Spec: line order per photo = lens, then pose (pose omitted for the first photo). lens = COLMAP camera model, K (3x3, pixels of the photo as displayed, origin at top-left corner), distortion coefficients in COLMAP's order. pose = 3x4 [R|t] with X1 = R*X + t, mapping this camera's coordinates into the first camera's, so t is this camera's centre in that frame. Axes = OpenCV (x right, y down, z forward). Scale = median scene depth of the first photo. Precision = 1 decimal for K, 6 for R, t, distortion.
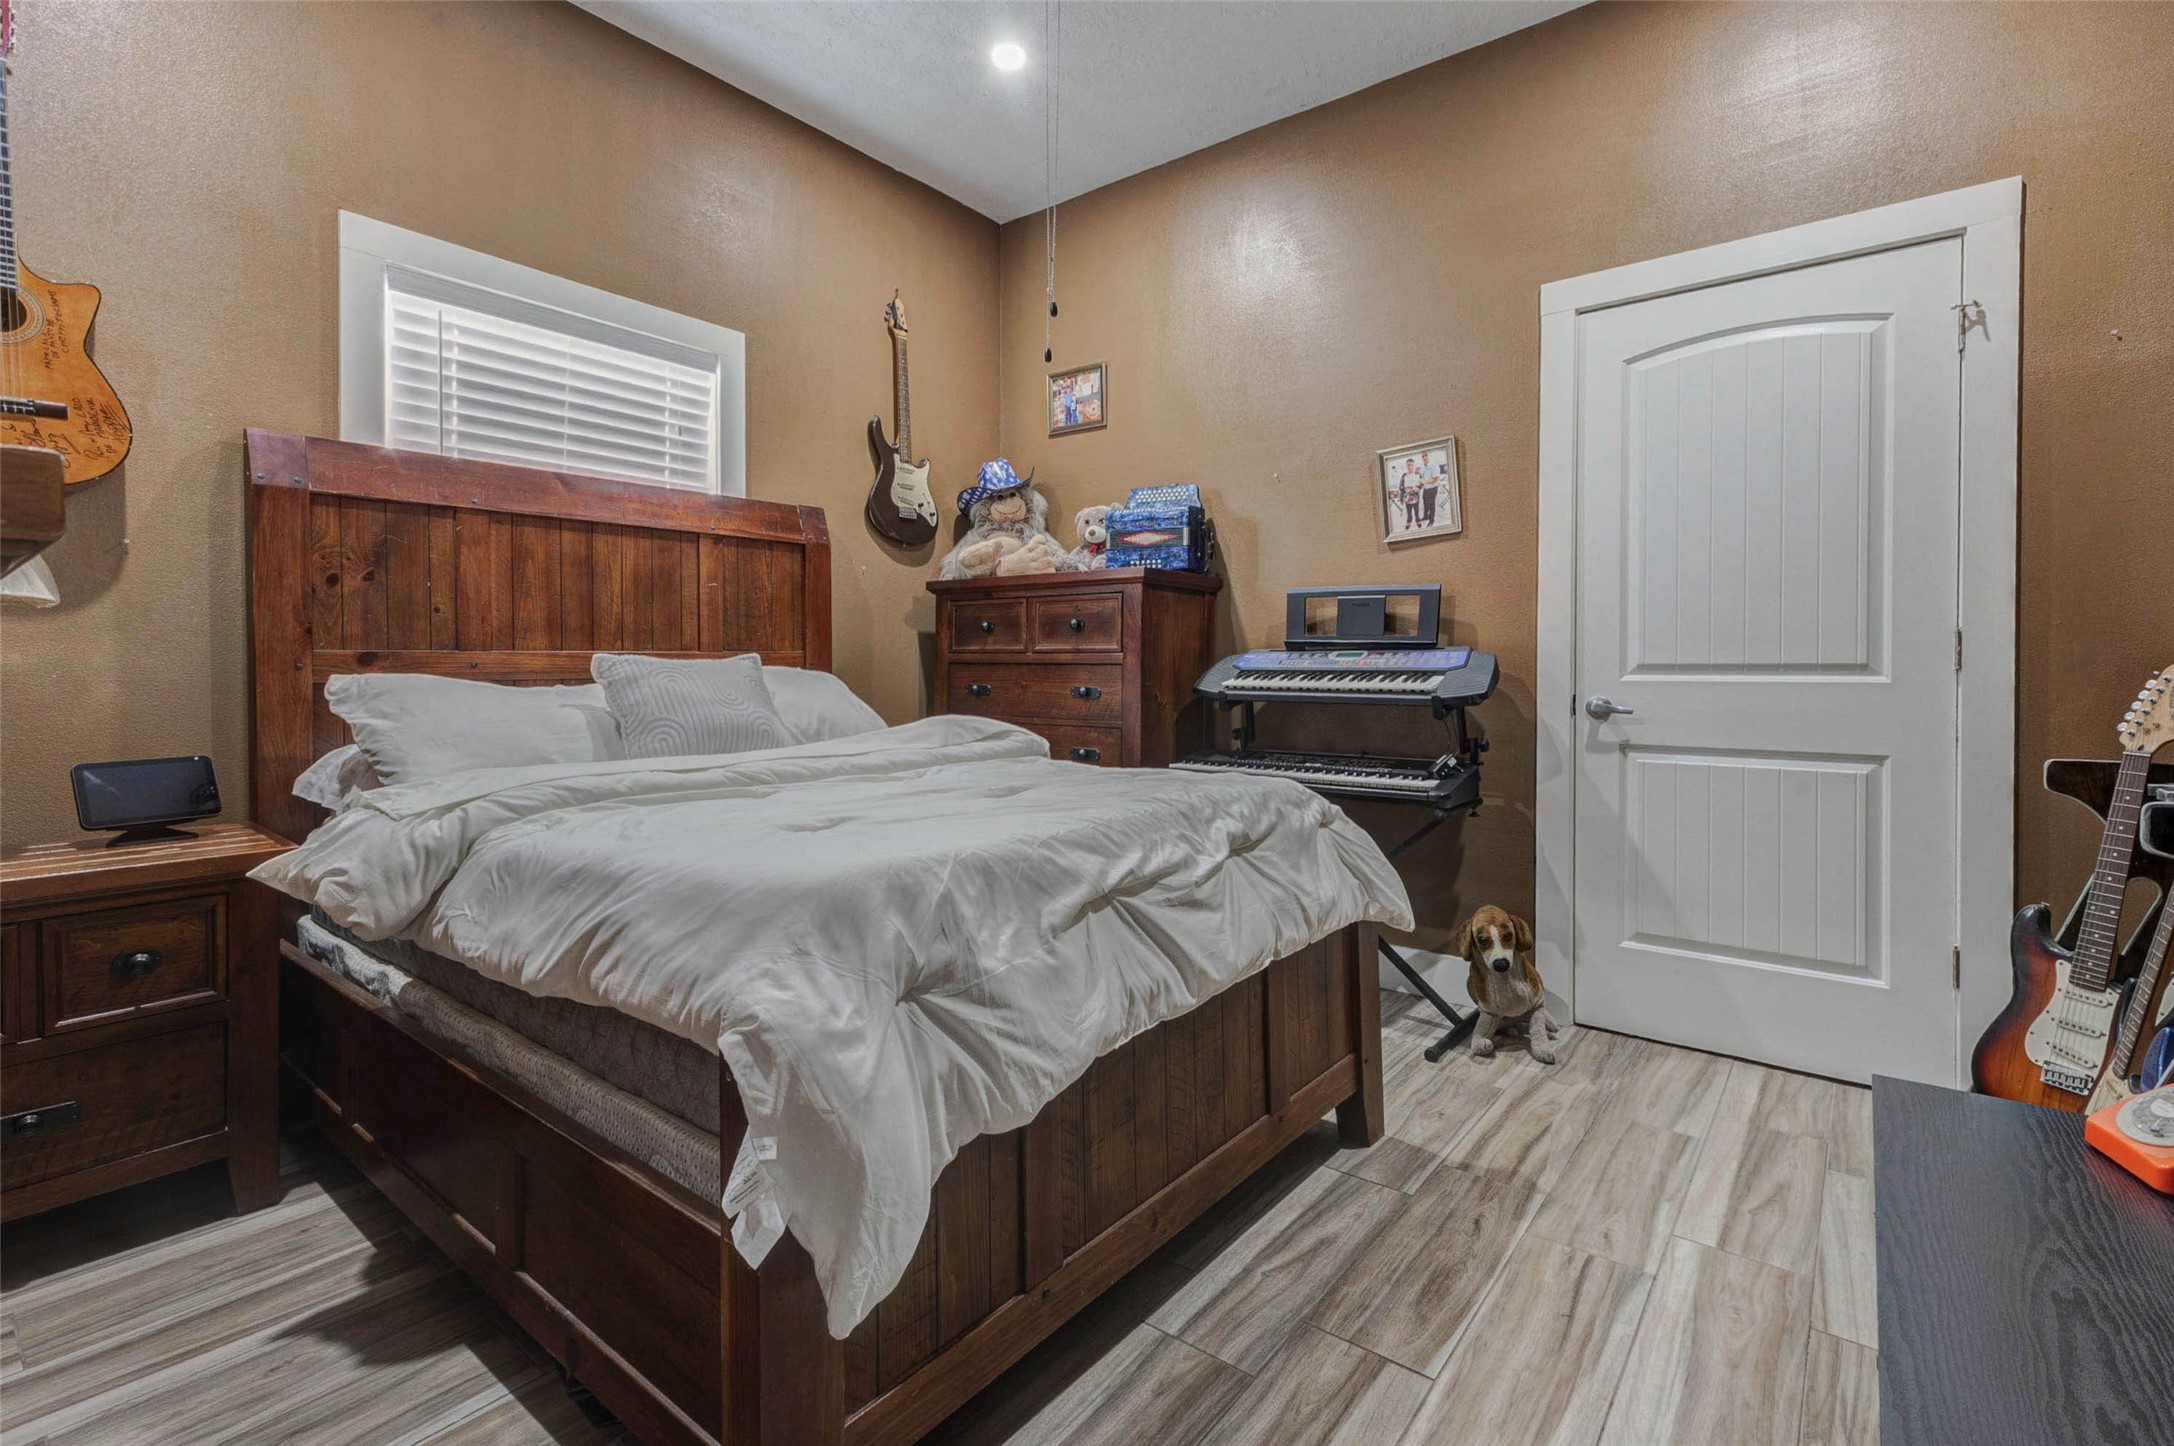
lens RADIAL K [[977.2, 0, 1102.6], [0, 977.2, 674.7], [0, 0, 1]] dist [0.002953, 0.000165]
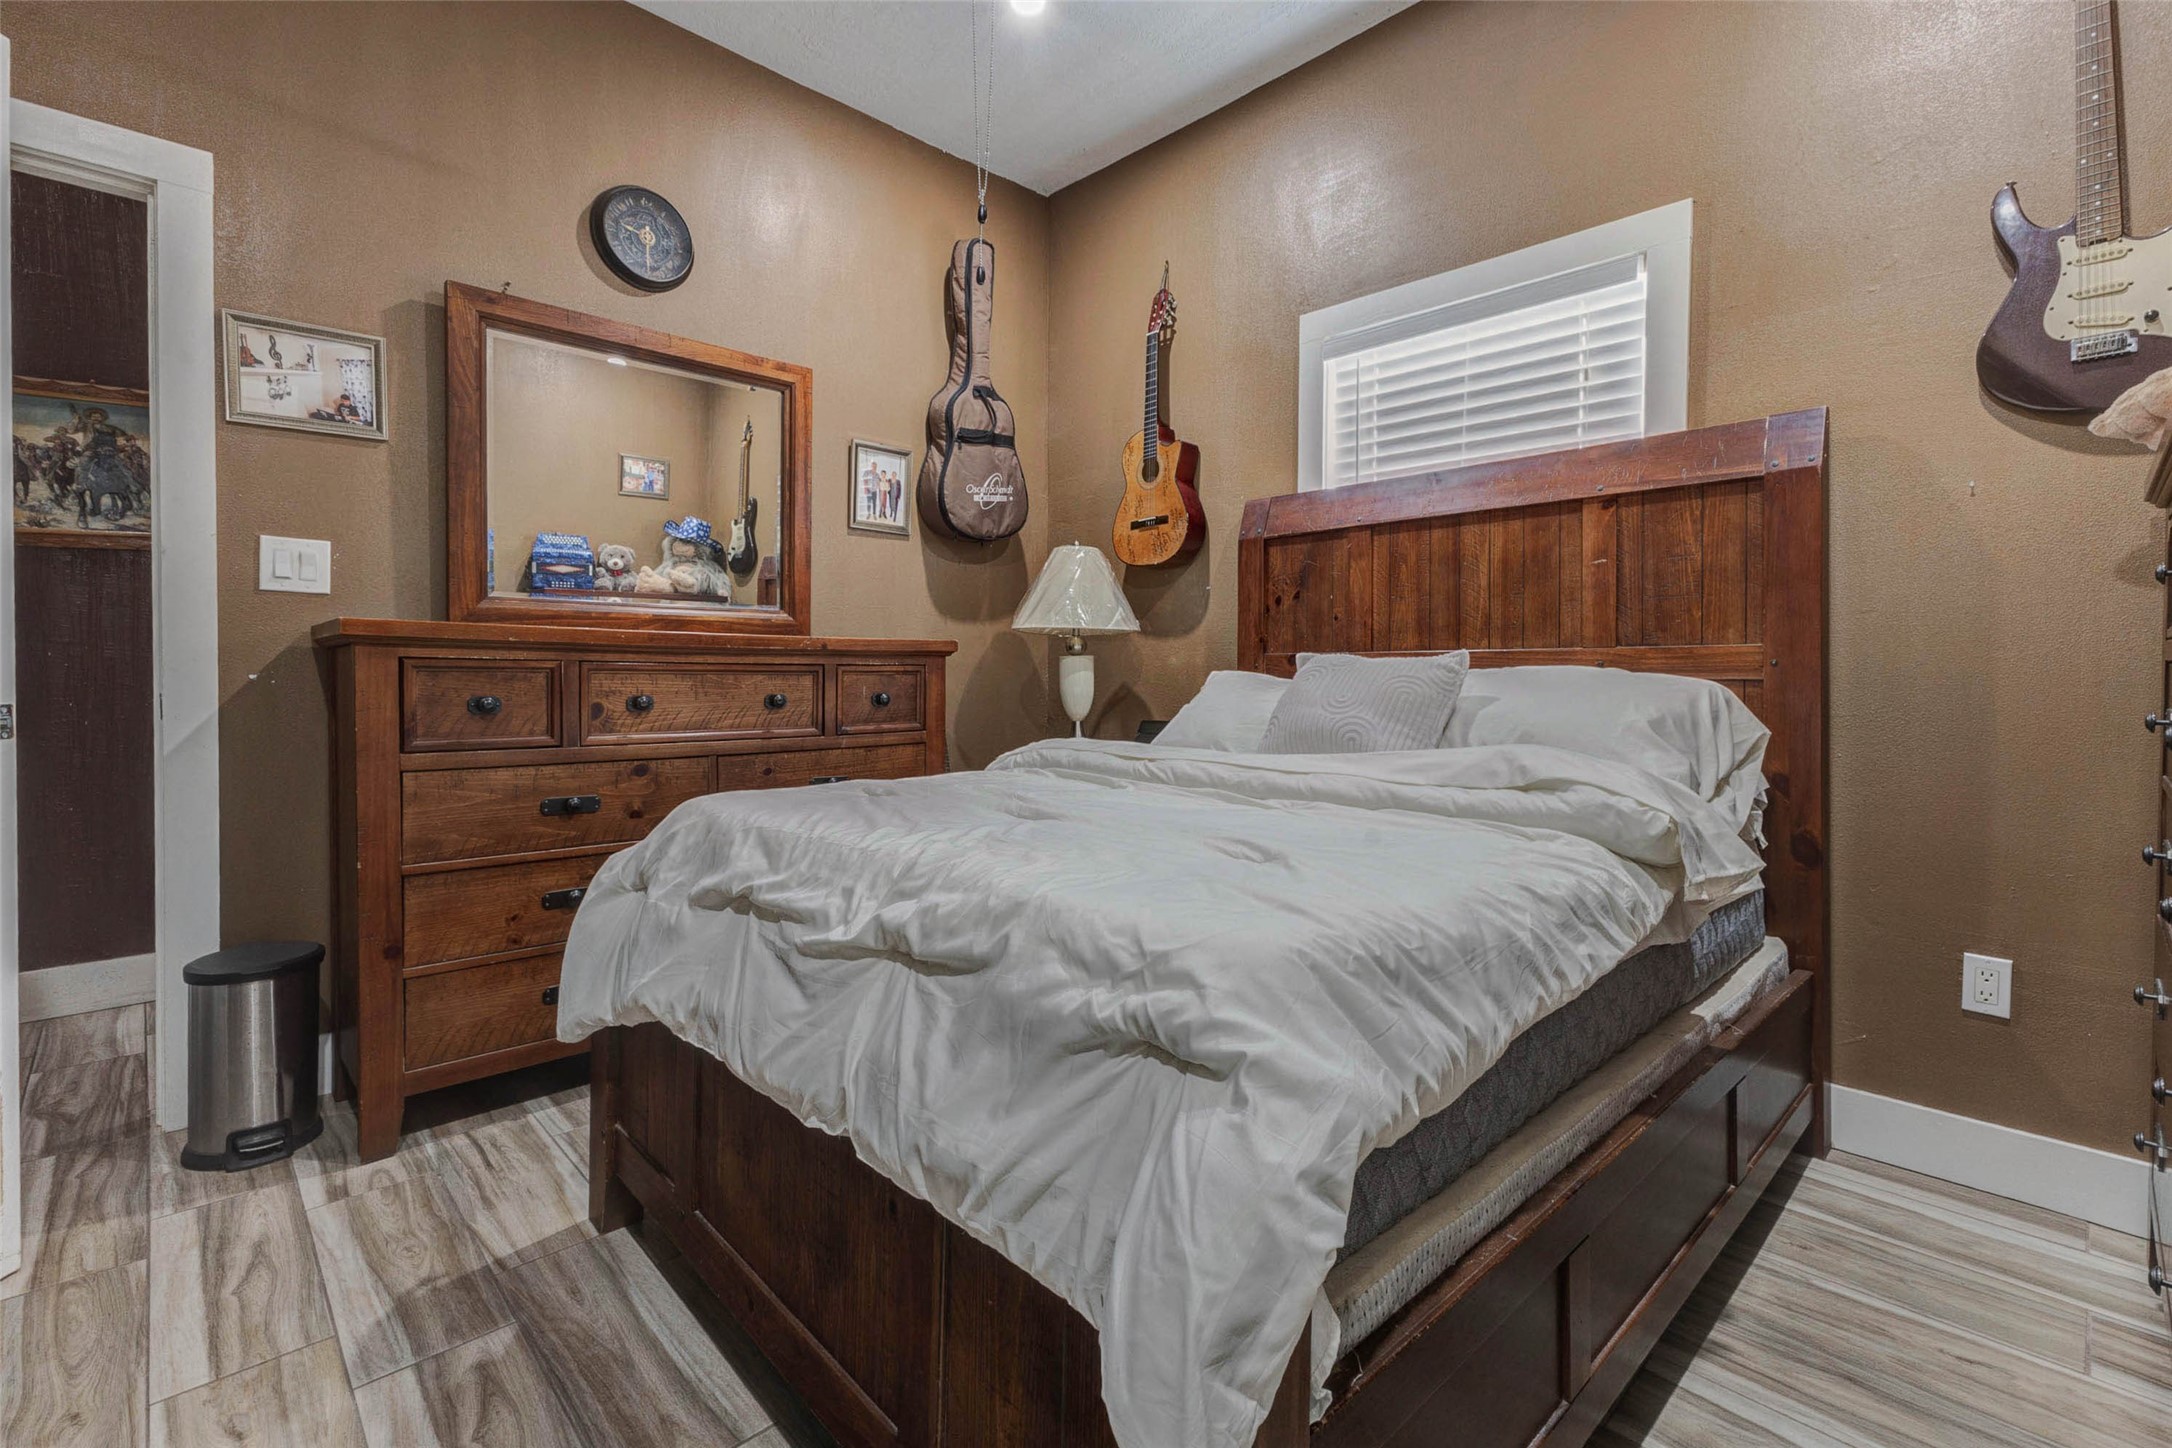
lens RADIAL K [[976.3, 0, 1074.1], [0, 976.3, 671.5], [0, 0, 1]] dist [0.002953, 0.000165]
pose [[-0.159285, 0.003750, -0.987225, 0.471998], [-0.012102, 0.999910, 0.005751, -0.004178], [0.987158, 0.012863, -0.159226, 0.775864]]
